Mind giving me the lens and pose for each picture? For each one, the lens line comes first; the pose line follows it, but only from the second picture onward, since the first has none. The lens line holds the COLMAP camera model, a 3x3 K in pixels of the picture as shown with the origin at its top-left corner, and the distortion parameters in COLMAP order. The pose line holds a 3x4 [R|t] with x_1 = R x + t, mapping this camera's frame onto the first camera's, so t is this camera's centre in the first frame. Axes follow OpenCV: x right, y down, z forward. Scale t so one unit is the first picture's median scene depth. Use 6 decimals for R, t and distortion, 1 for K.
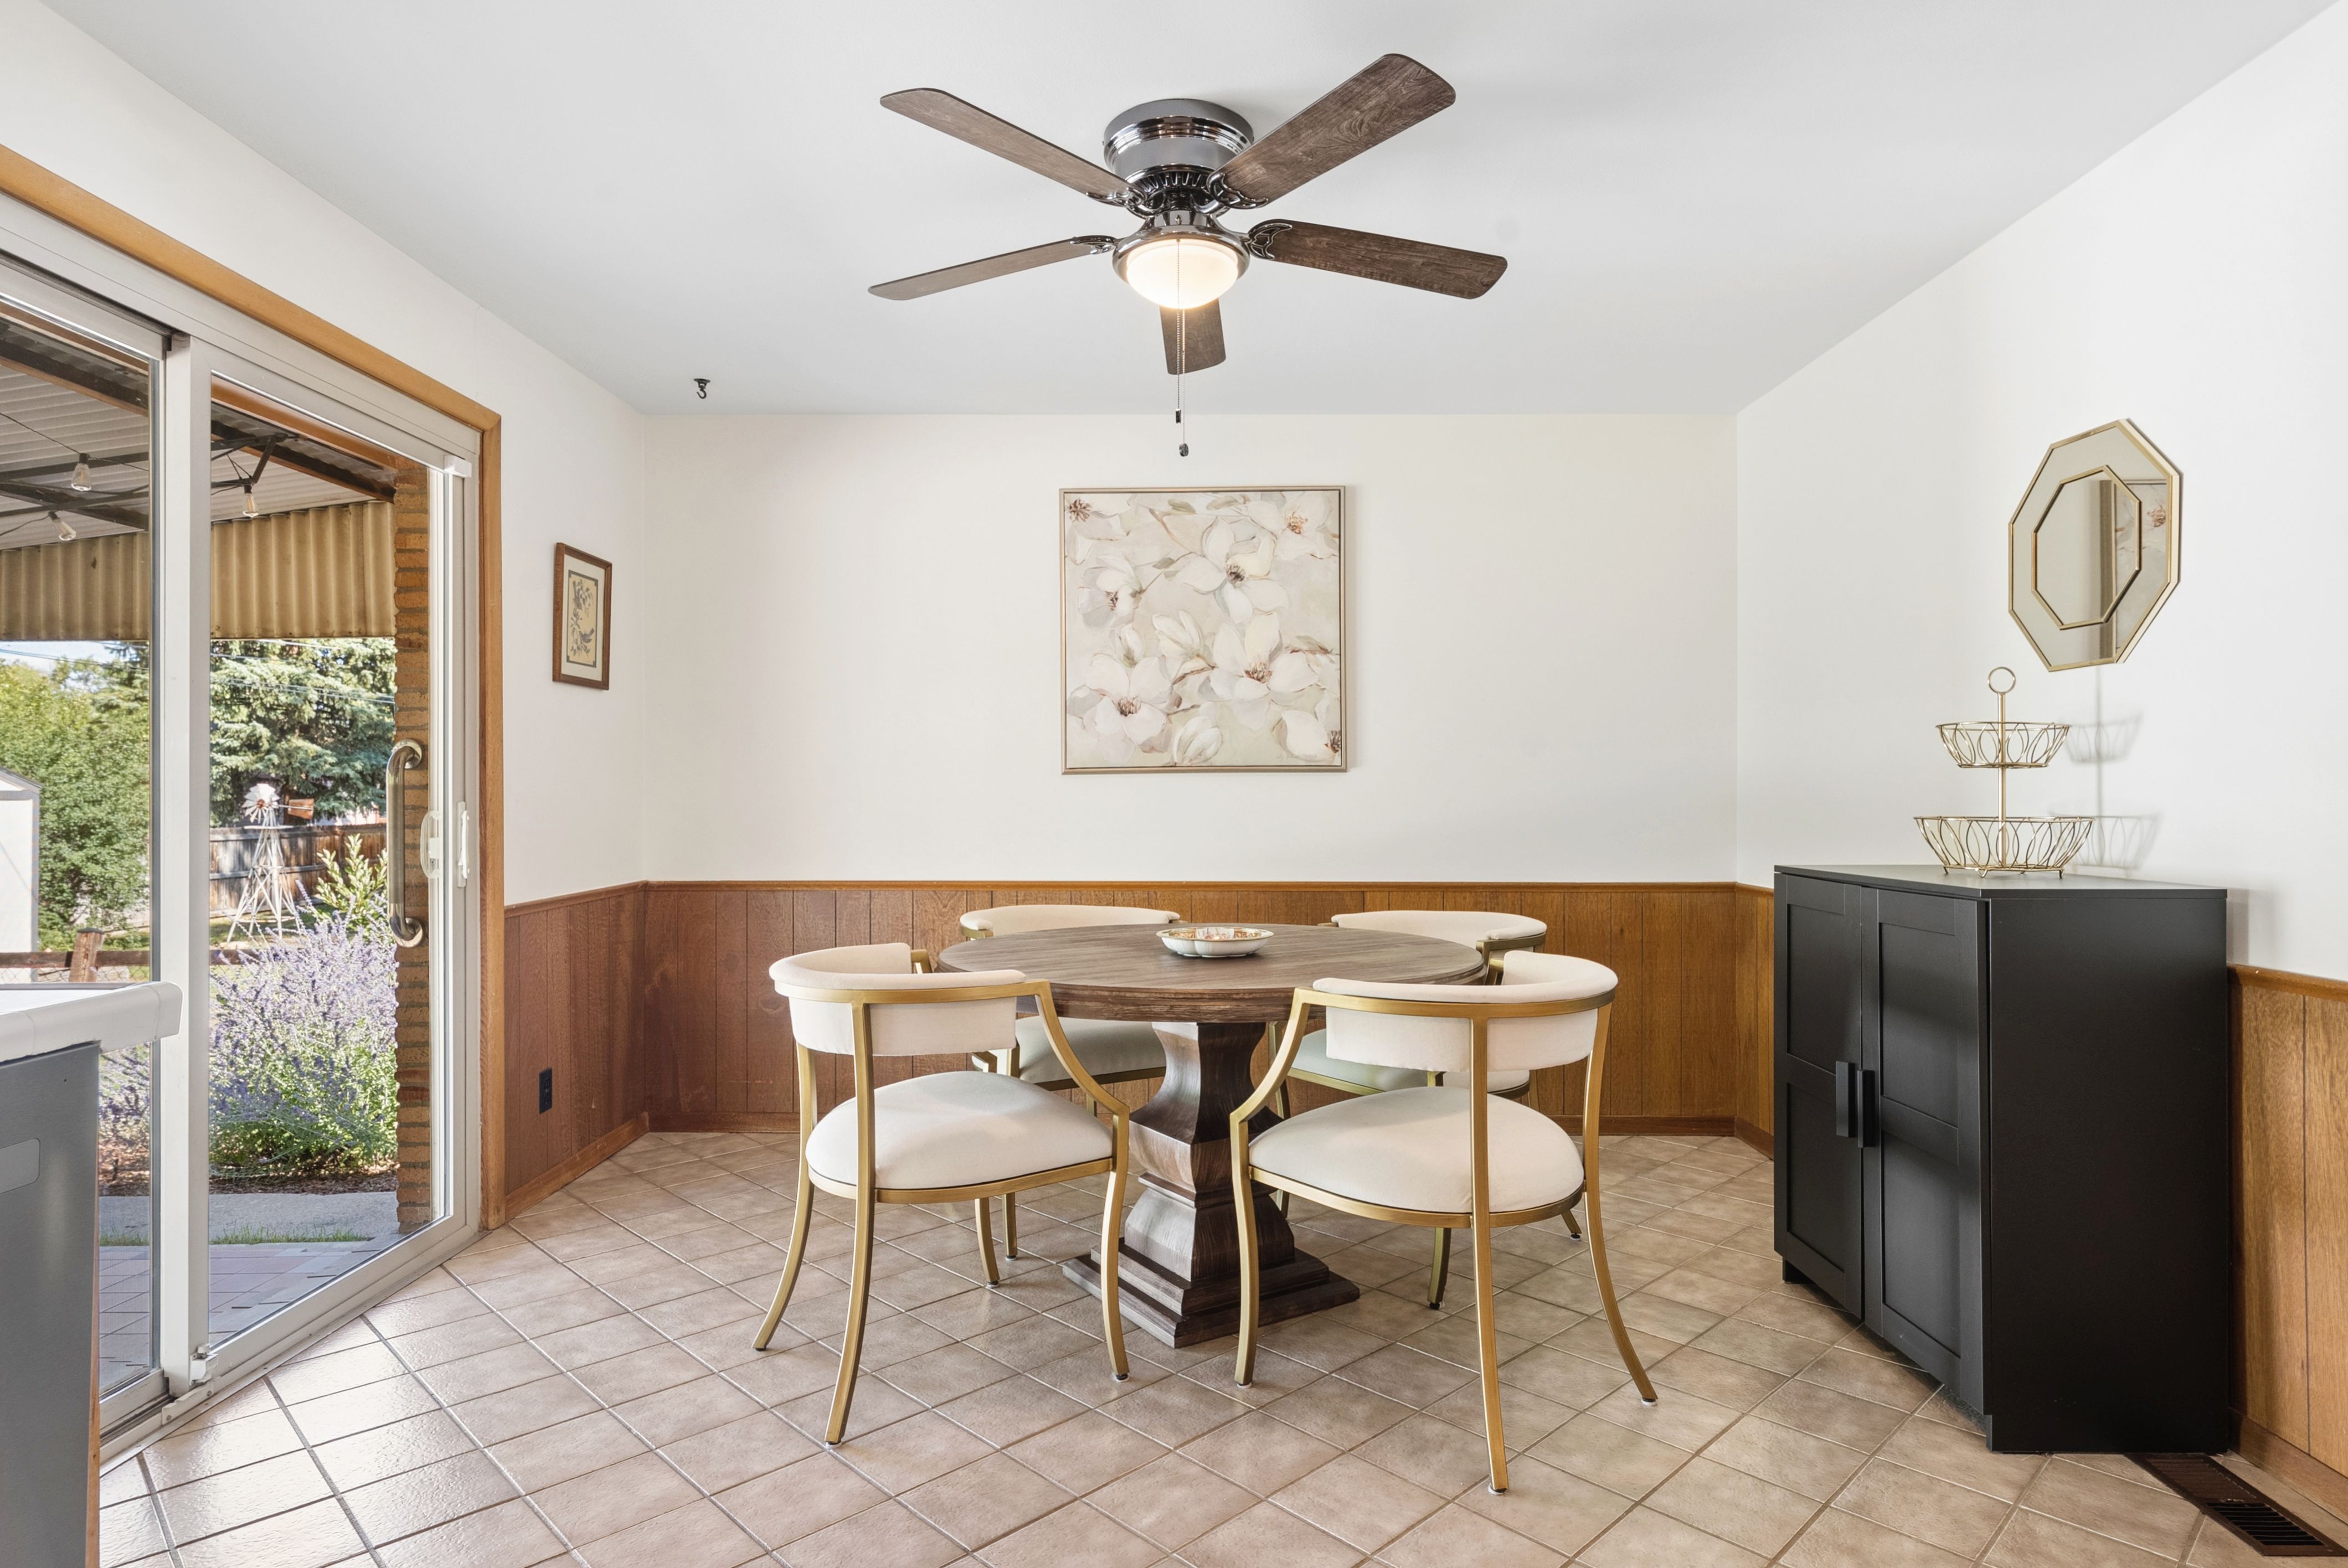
lens RADIAL K [[1341.3, 0, 1183.4], [0, 1341.3, 795.0], [0, 0, 1]] dist [0.005382, 0.000425]
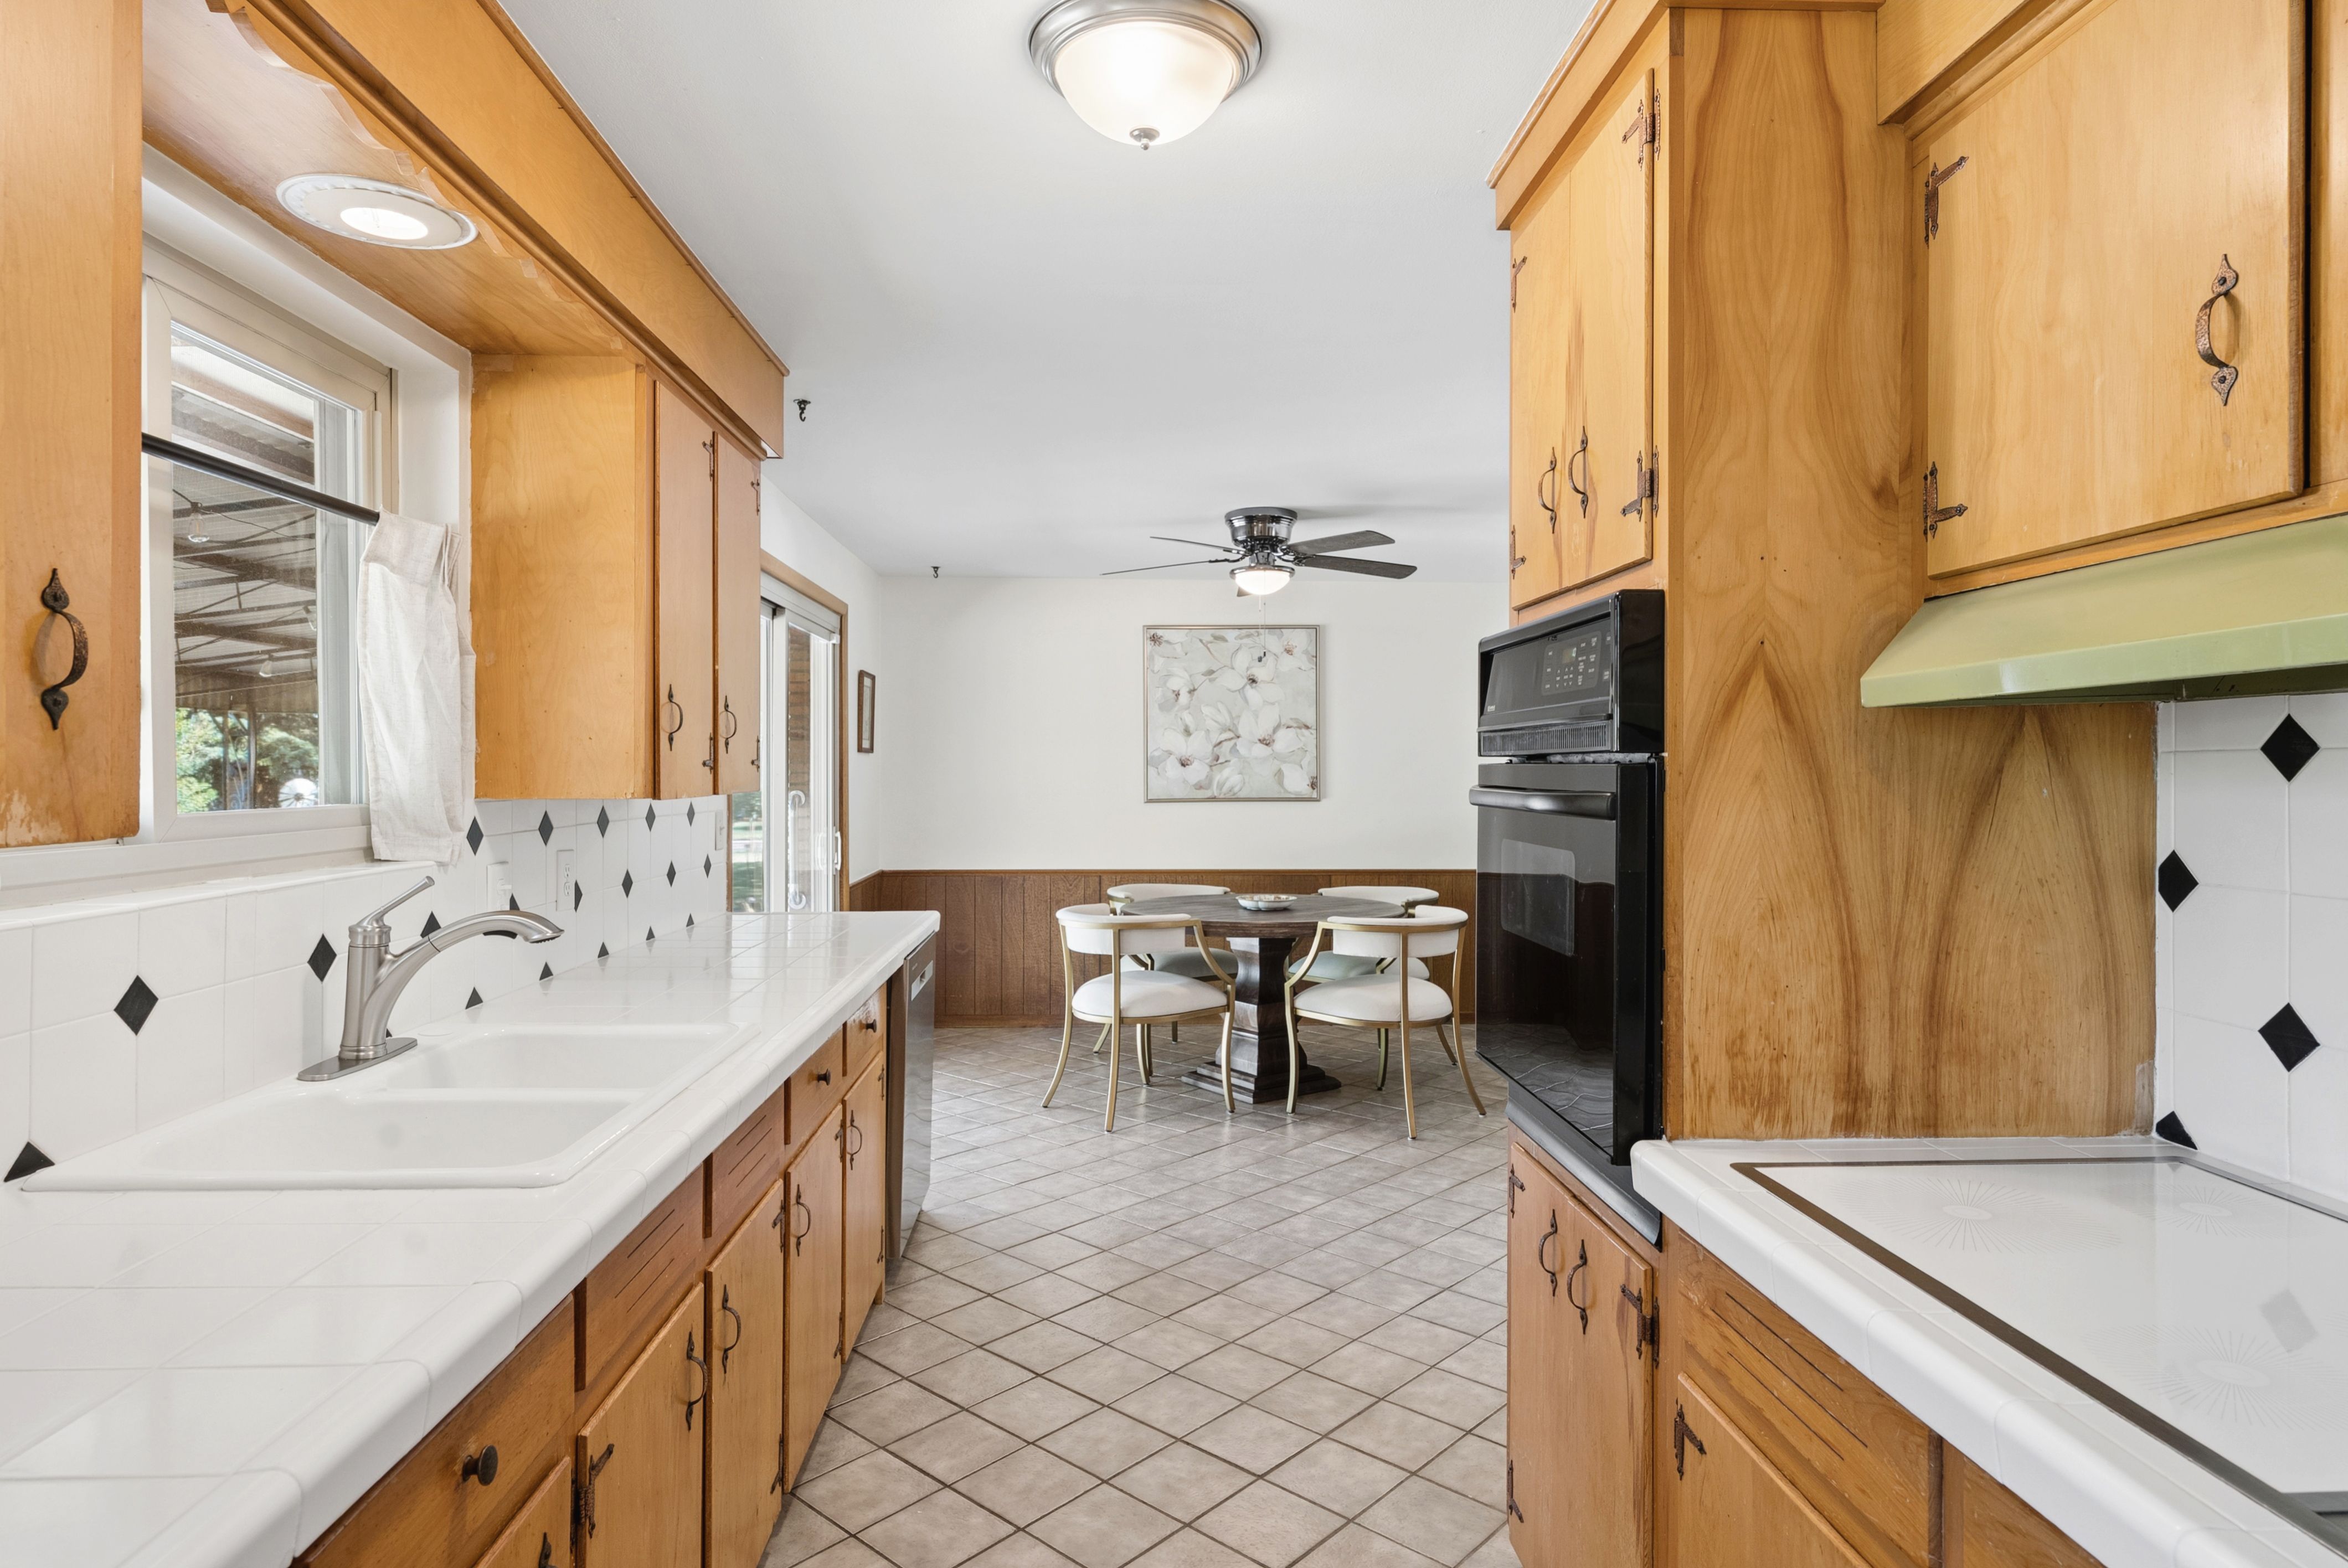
lens RADIAL K [[1341.3, 0, 1165.0], [0, 1341.3, 773.3], [0, 0, 1]] dist [0.005382, 0.000425]
pose [[0.998862, 0.000614, 0.047688, -0.209511], [-0.000504, 0.999997, -0.002319, -0.069052], [-0.047689, 0.002292, 0.998860, -0.894713]]
